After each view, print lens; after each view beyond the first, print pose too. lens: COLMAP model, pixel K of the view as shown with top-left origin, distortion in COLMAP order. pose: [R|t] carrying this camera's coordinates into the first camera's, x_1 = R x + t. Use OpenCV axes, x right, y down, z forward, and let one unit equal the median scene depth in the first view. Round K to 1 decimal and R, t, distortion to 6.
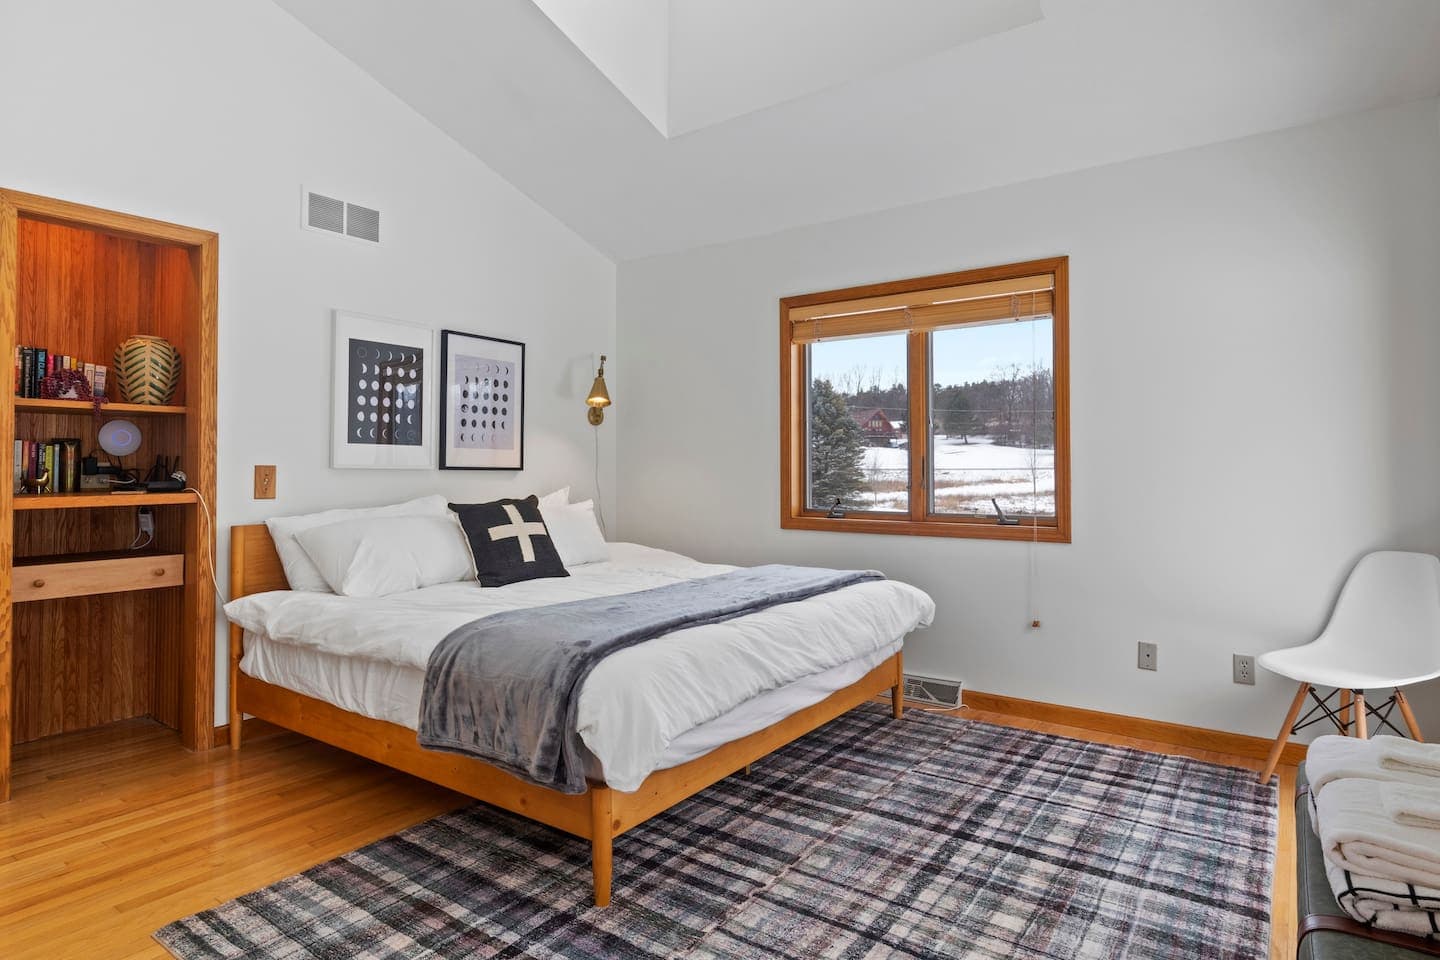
lens RADIAL K [[785.7, 0, 720.0], [0, 785.7, 480.0], [0, 0, 1]] dist [-0.000736, -0.000077]
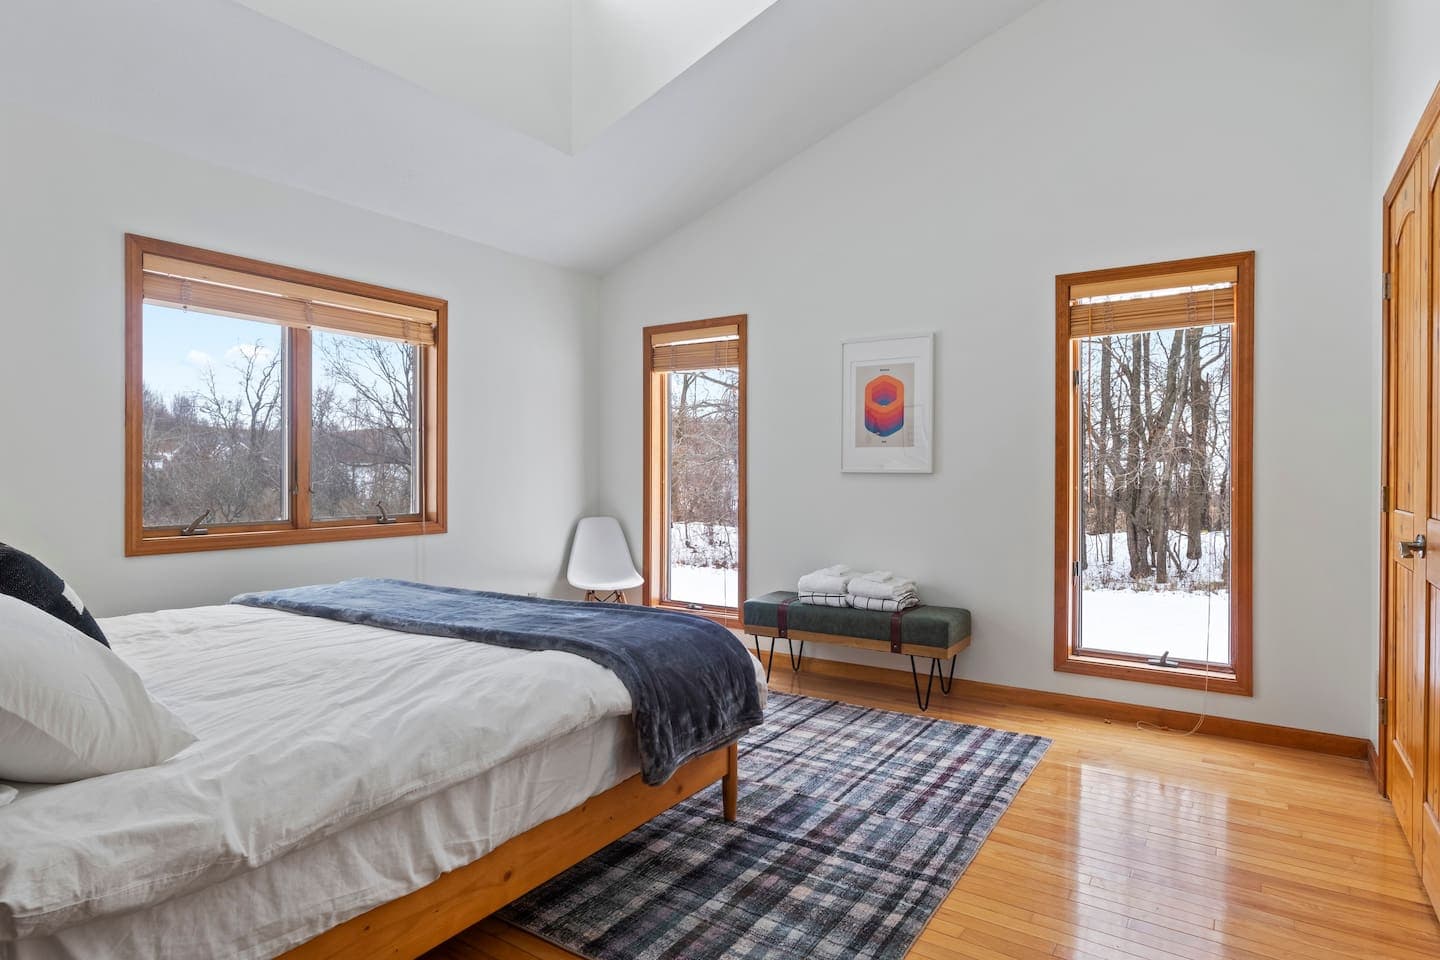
lens RADIAL K [[785.7, 0, 720.0], [0, 785.7, 480.0], [0, 0, 1]] dist [-0.000736, -0.000077]
pose [[-0.021655, -0.006495, 0.999744, -1.271708], [0.022475, 0.999723, 0.006982, -0.001322], [-0.999513, 0.022620, -0.021503, 0.949486]]
